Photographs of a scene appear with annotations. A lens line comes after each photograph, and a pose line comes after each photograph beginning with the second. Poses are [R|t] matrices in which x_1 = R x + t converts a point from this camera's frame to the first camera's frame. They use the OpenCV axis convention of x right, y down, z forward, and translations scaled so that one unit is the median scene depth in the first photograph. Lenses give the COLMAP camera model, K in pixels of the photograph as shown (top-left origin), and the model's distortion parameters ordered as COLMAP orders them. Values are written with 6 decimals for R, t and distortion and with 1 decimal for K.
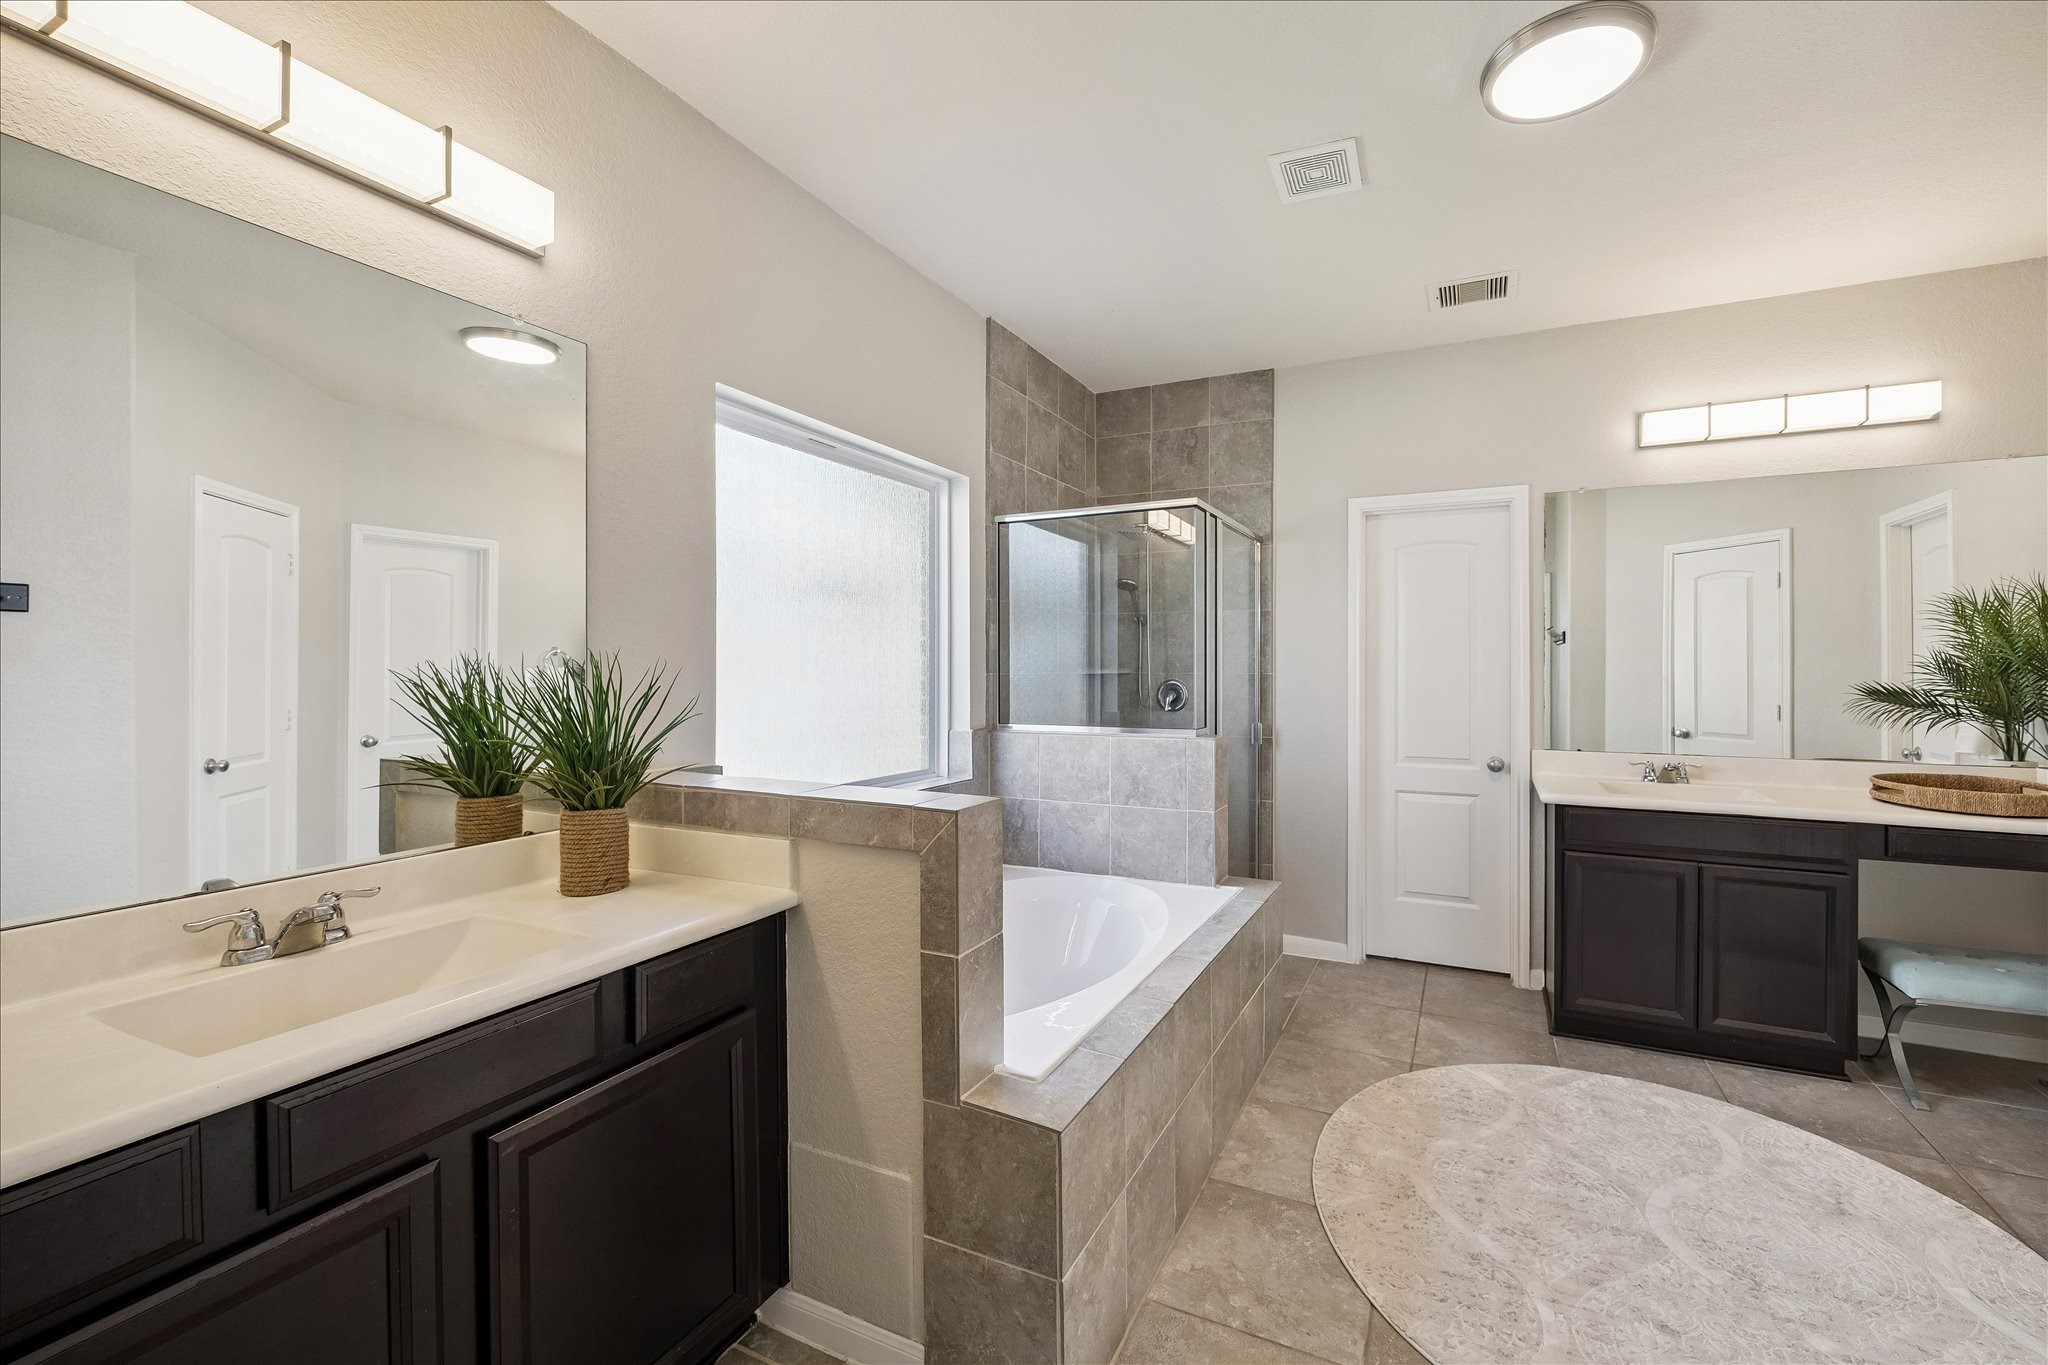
lens RADIAL K [[862.0, 0, 1024.0], [0, 862.0, 682.5], [0, 0, 1]] dist [-0.017669, -0.000158]
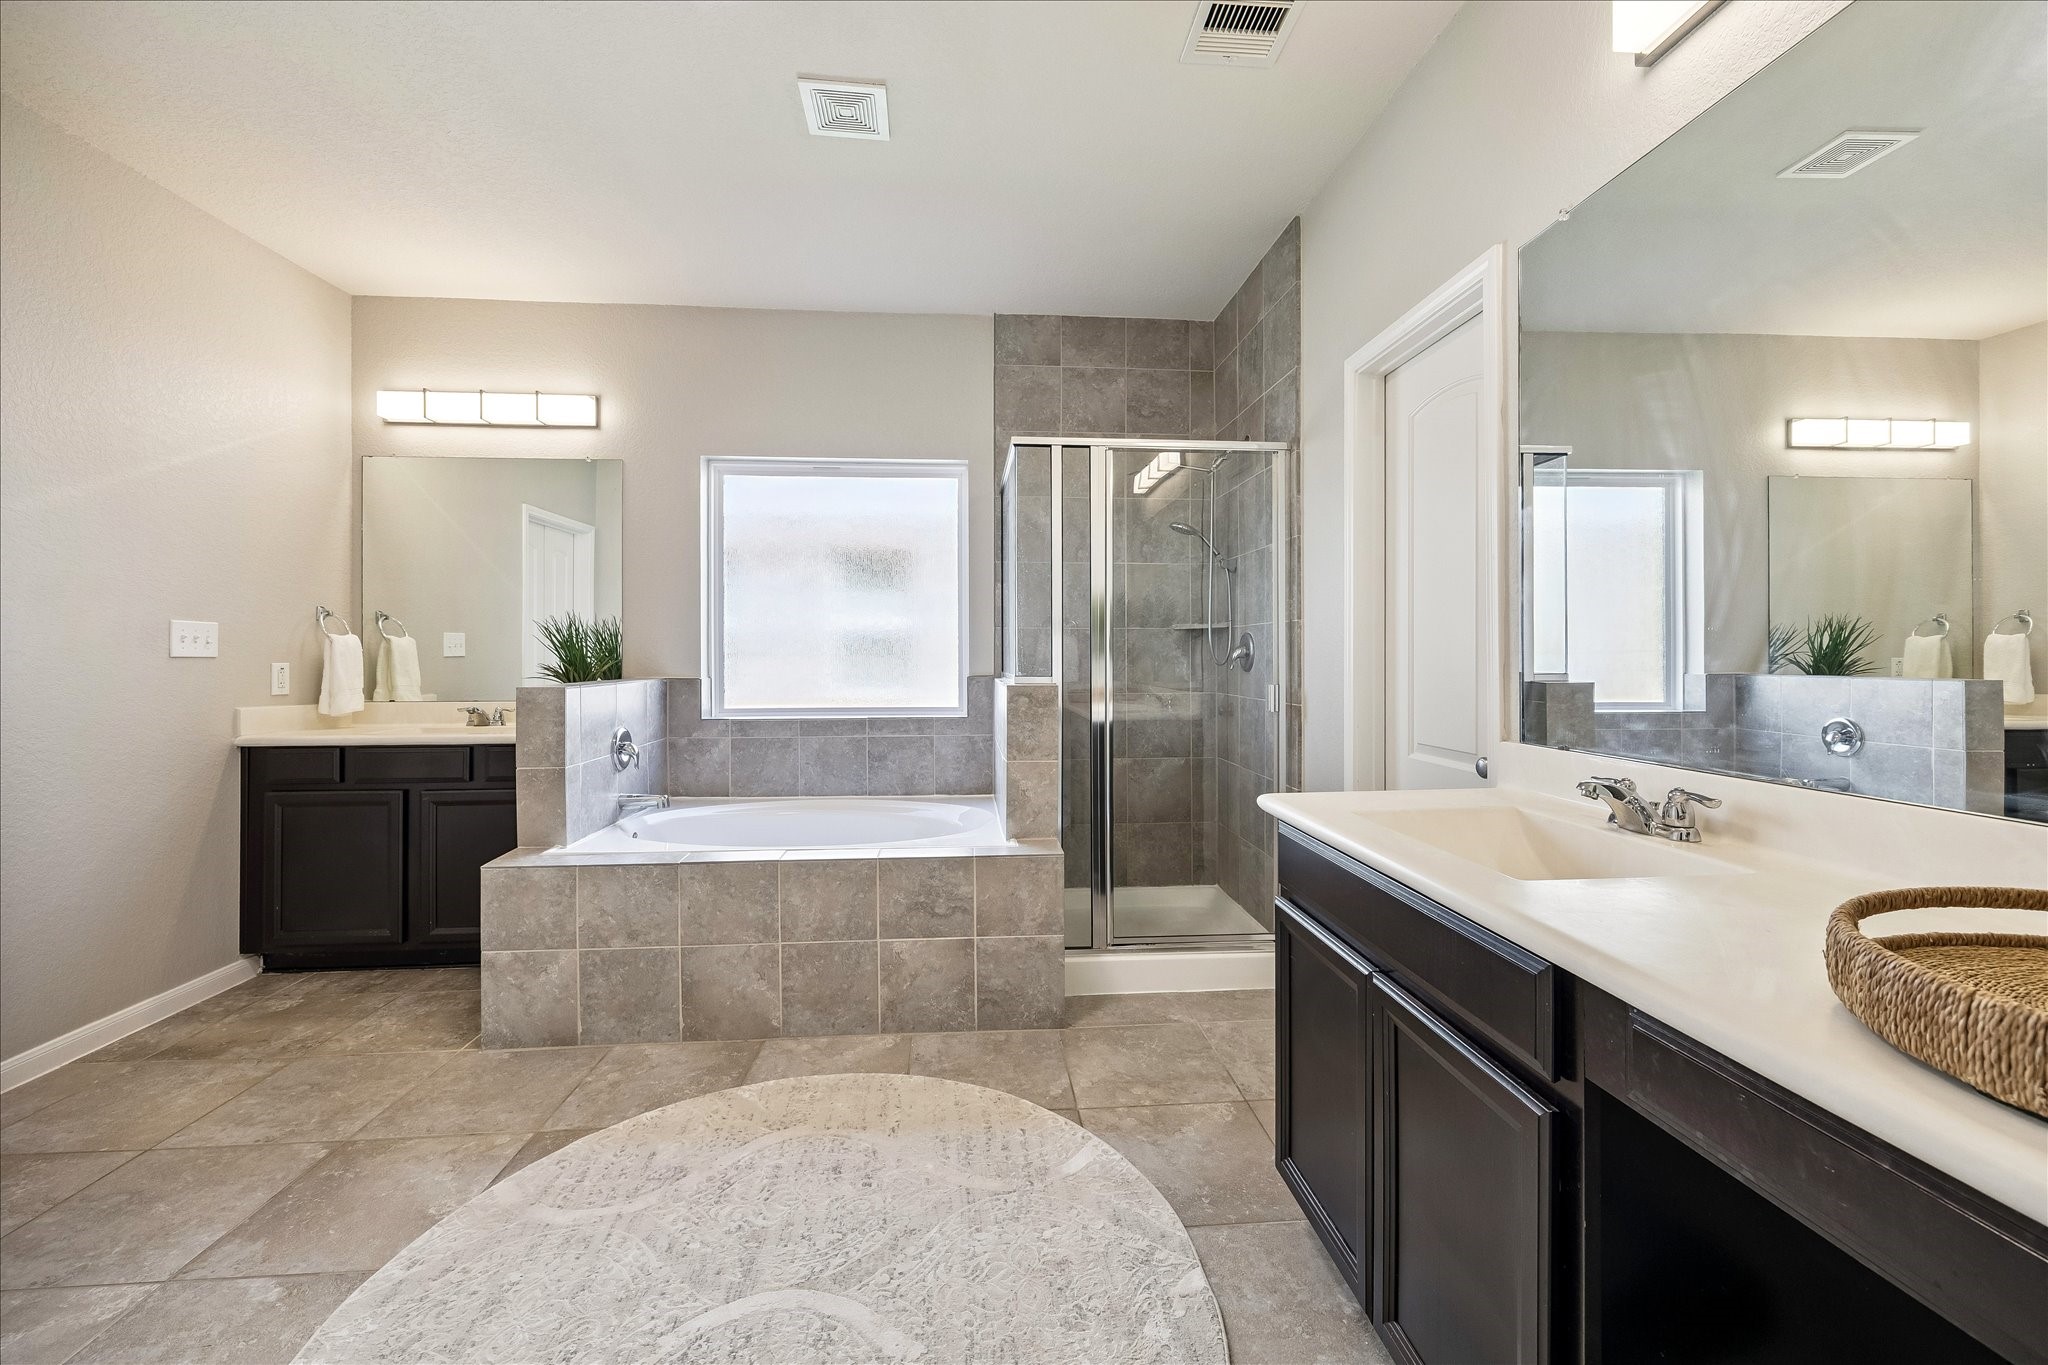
lens RADIAL K [[854.2, 0, 1121.1], [0, 854.2, 678.5], [0, 0, 1]] dist [-0.016820, 0.000006]
pose [[0.499015, 0.017654, -0.866414, 1.367003], [-0.016590, 0.999804, 0.010816, 0.055261], [0.866435, 0.008977, 0.499210, 0.780357]]
